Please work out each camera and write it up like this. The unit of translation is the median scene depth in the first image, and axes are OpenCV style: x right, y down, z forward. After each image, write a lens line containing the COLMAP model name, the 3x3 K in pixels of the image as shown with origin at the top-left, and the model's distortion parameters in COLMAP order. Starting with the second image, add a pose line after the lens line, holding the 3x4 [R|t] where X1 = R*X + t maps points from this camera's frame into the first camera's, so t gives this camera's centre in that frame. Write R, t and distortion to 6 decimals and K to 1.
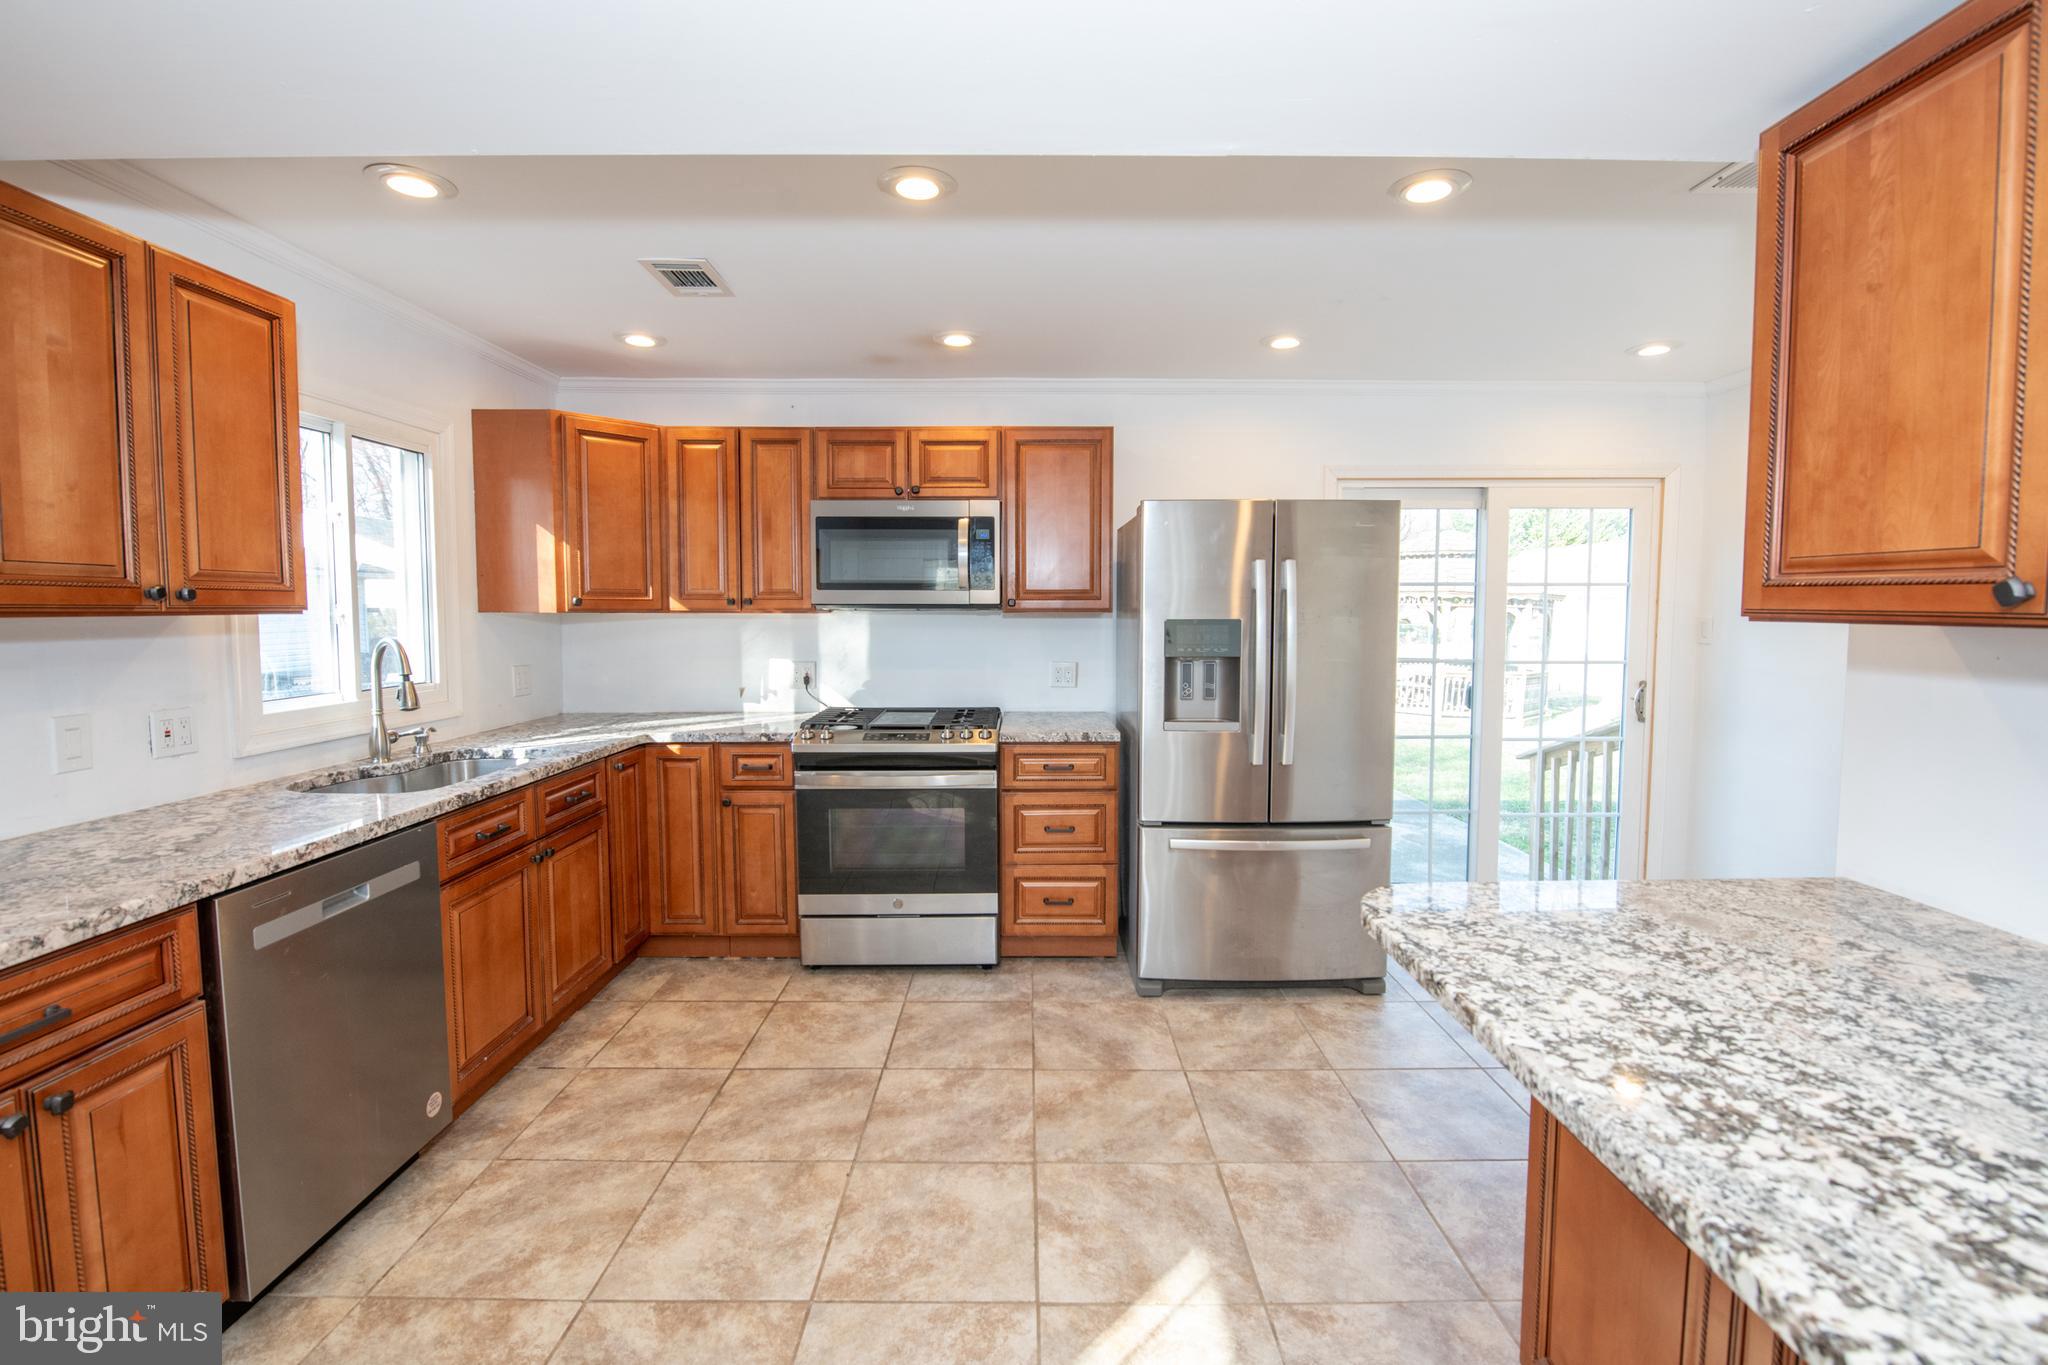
lens RADIAL K [[883.9, 0, 1029.8], [0, 883.9, 666.9], [0, 0, 1]] dist [-0.012462, -0.003765]
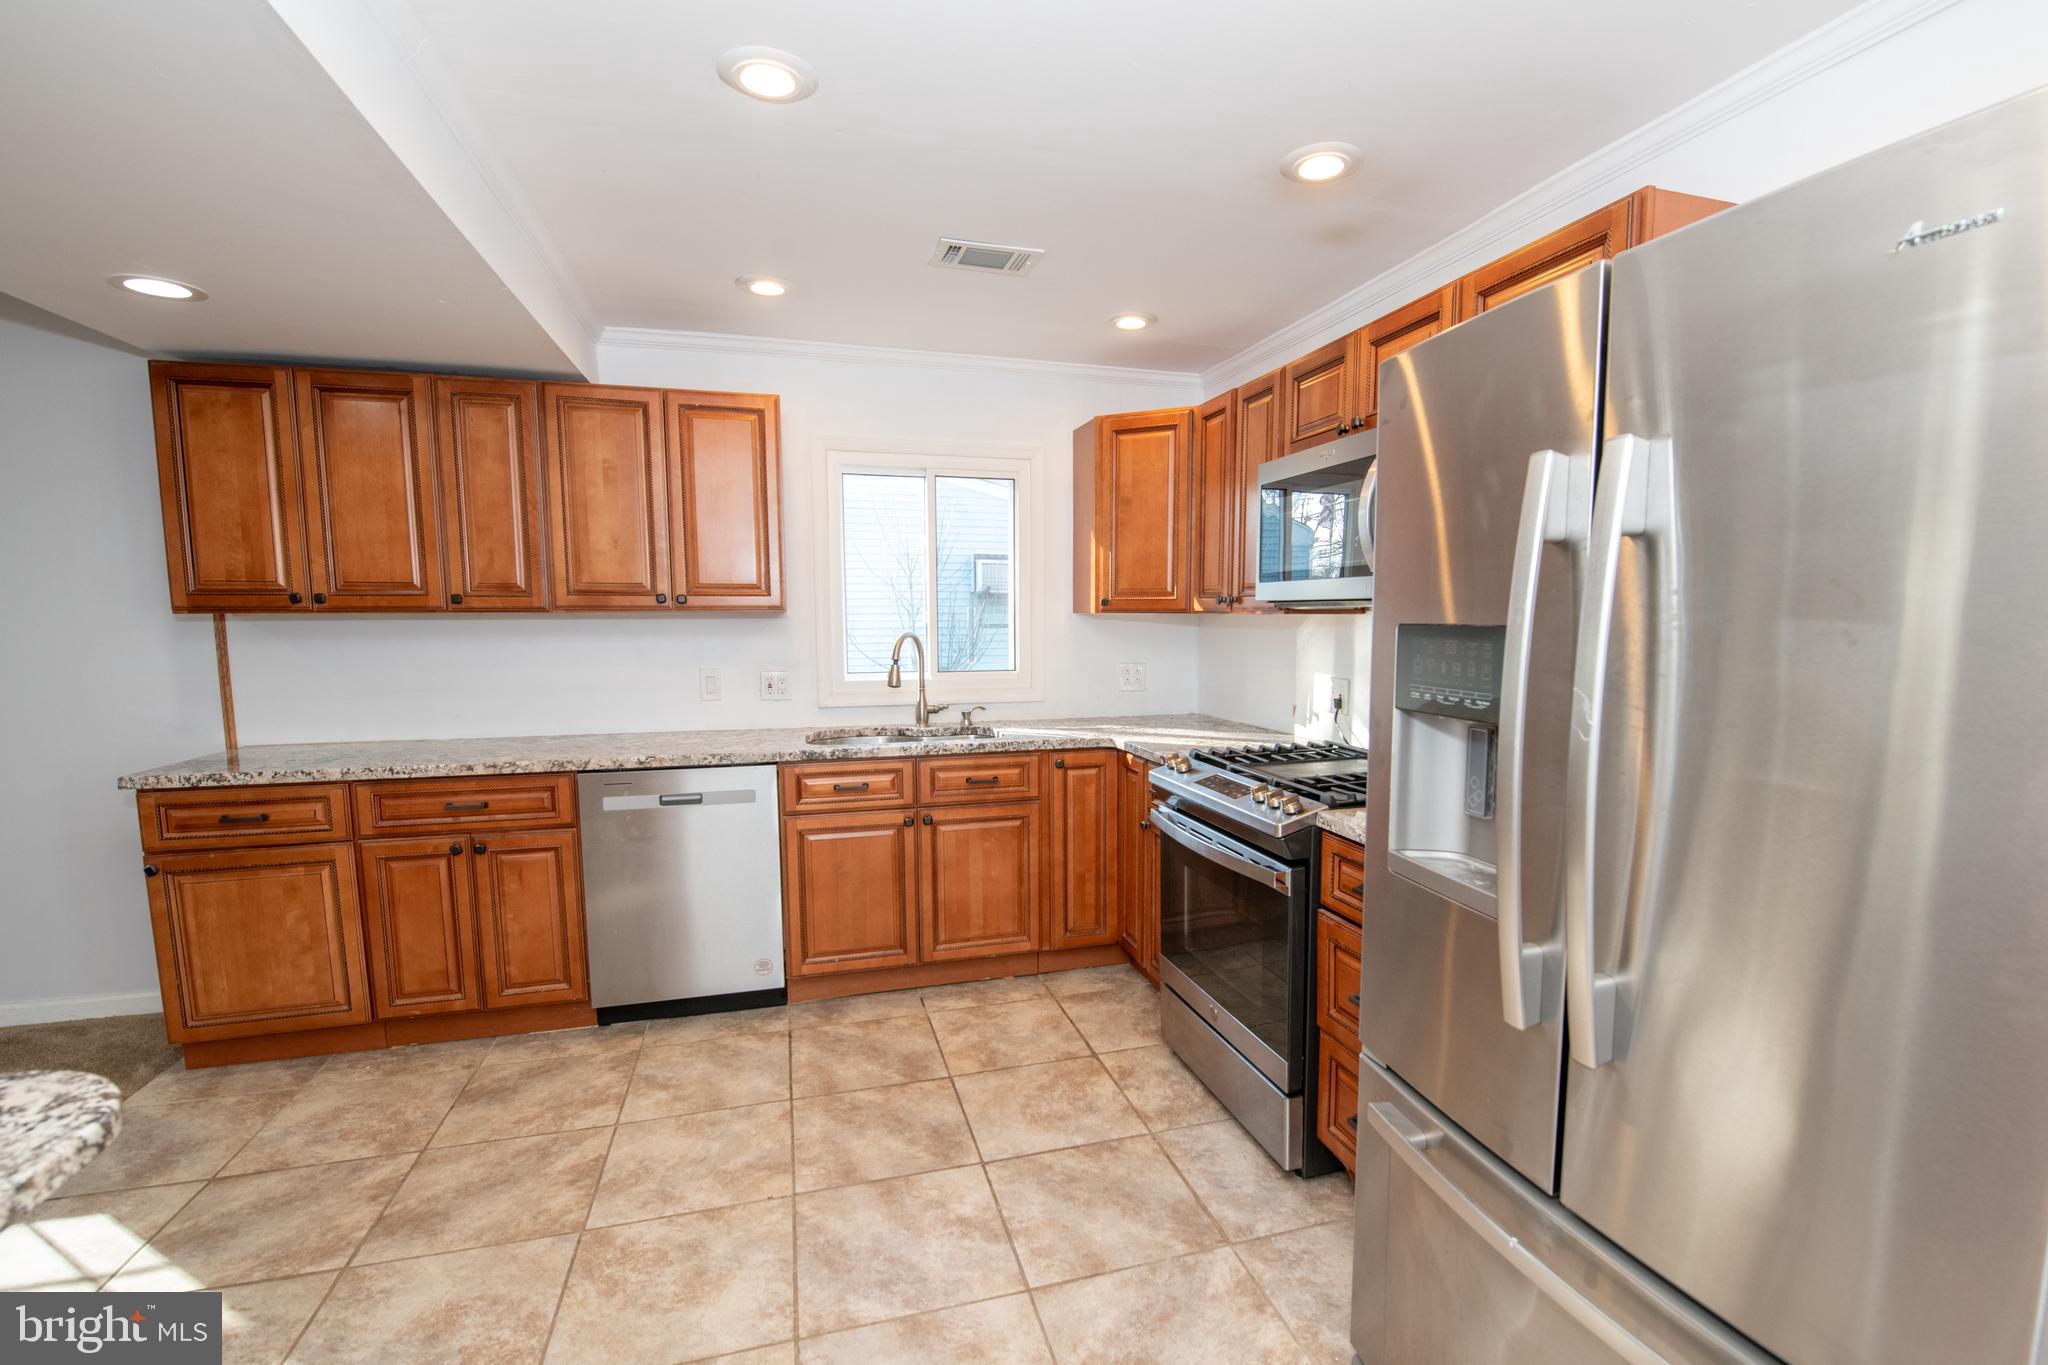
lens RADIAL K [[913.1, 0, 1066.0], [0, 913.1, 721.2], [0, 0, 1]] dist [-0.019543, -0.000831]
pose [[0.291636, 0.109627, -0.950226, 0.514033], [-0.063629, 0.993434, 0.095083, -0.035578], [0.954411, 0.032732, 0.296697, 0.665742]]
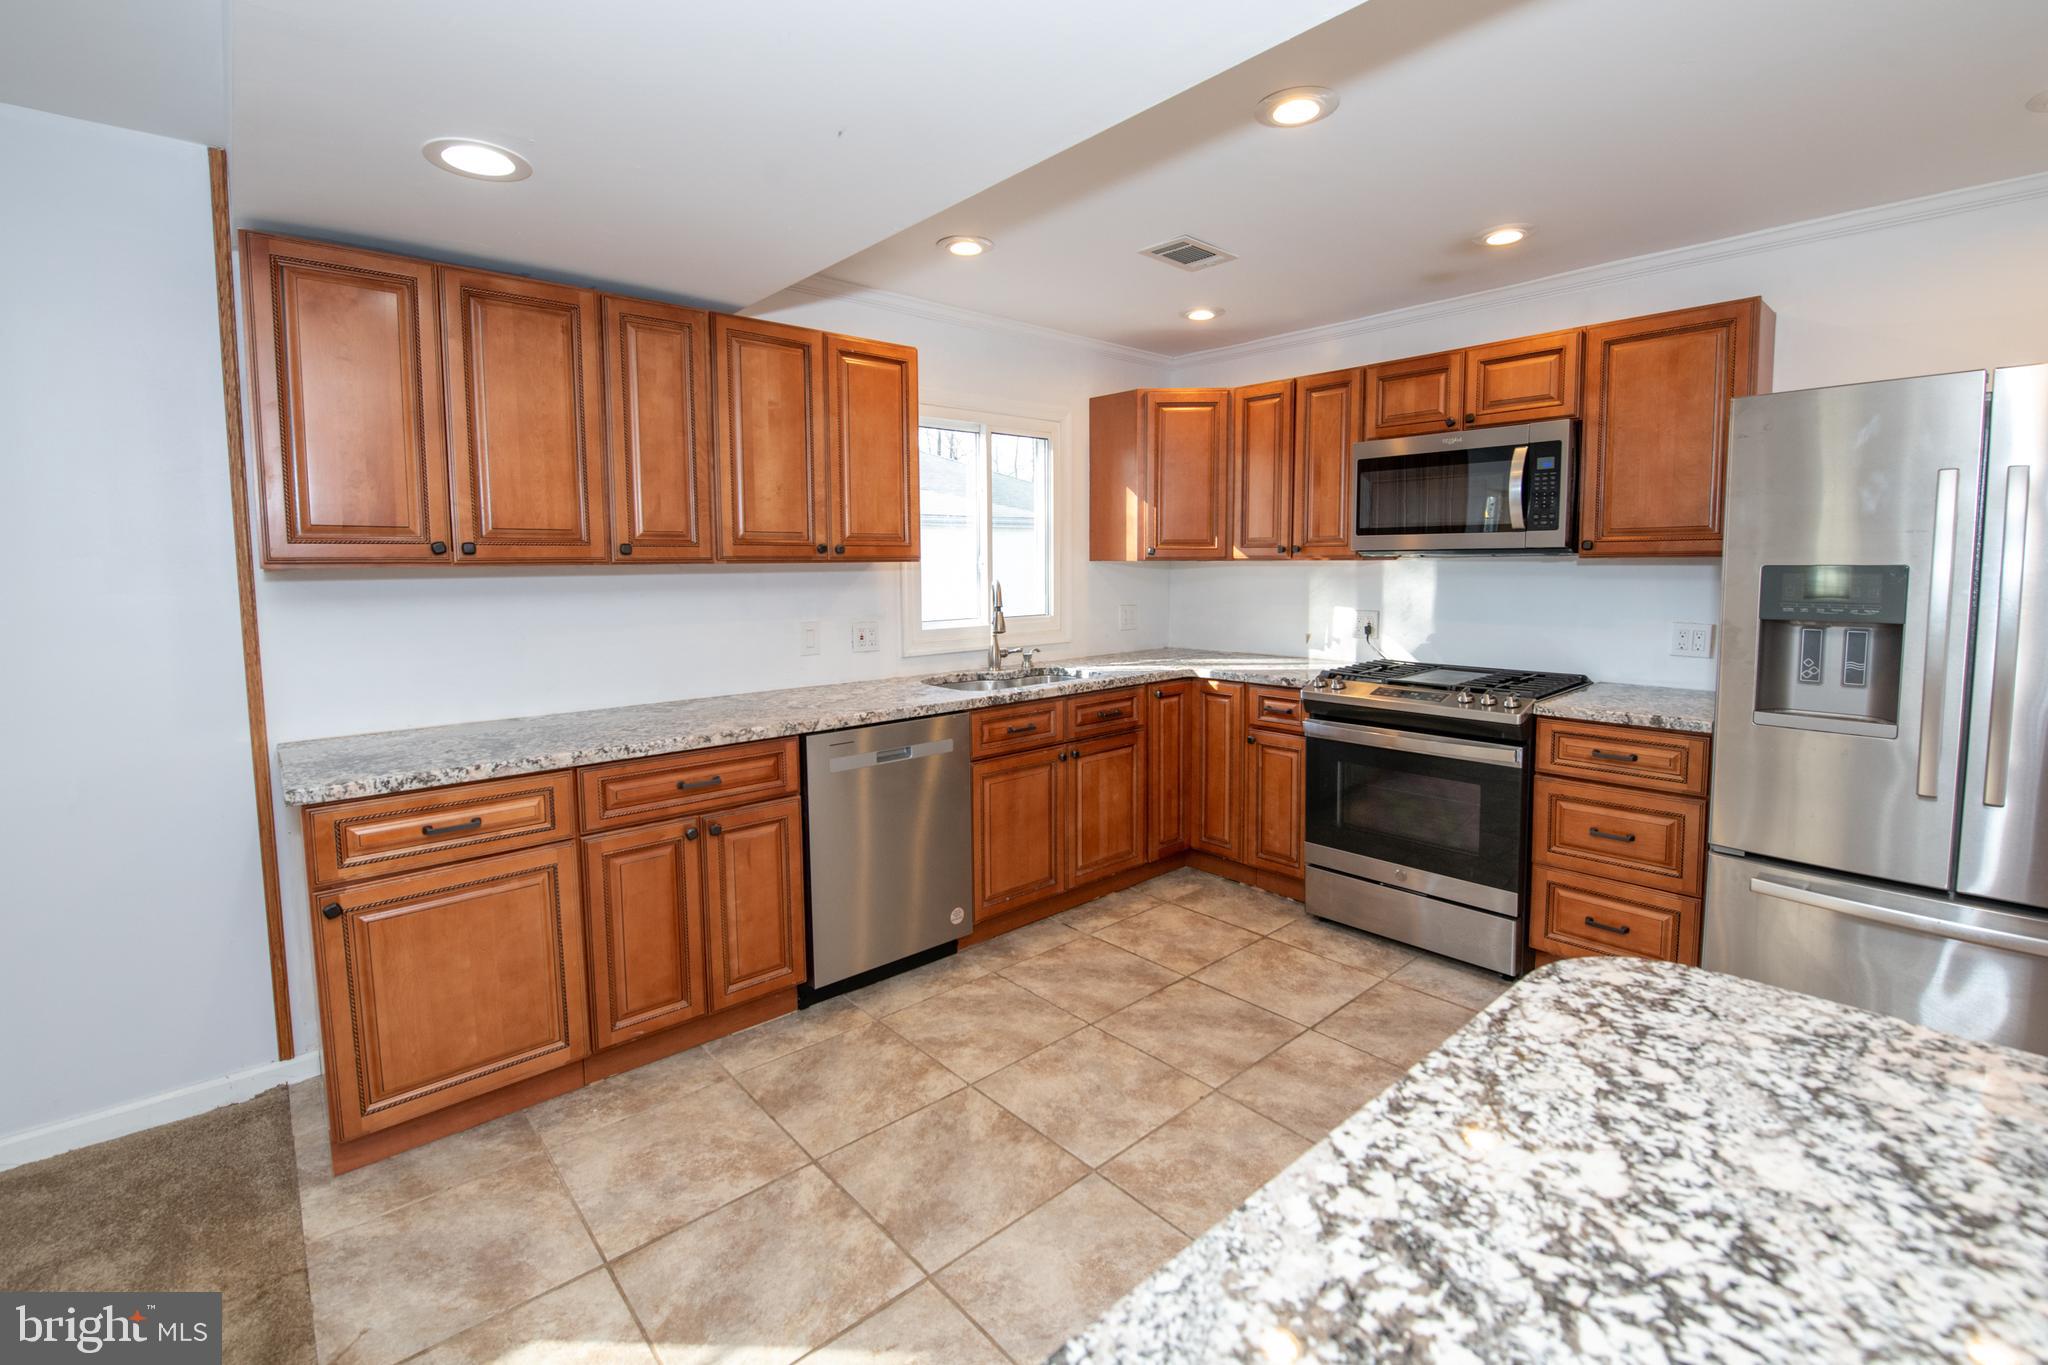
lens RADIAL K [[888.7, 0, 1029.3], [0, 888.7, 638.6], [0, 0, 1]] dist [-0.015410, -0.002438]
pose [[0.663255, 0.058488, -0.746105, 0.273328], [-0.041203, 0.998283, 0.041628, -0.001014], [0.747258, 0.003132, 0.664526, 0.098323]]
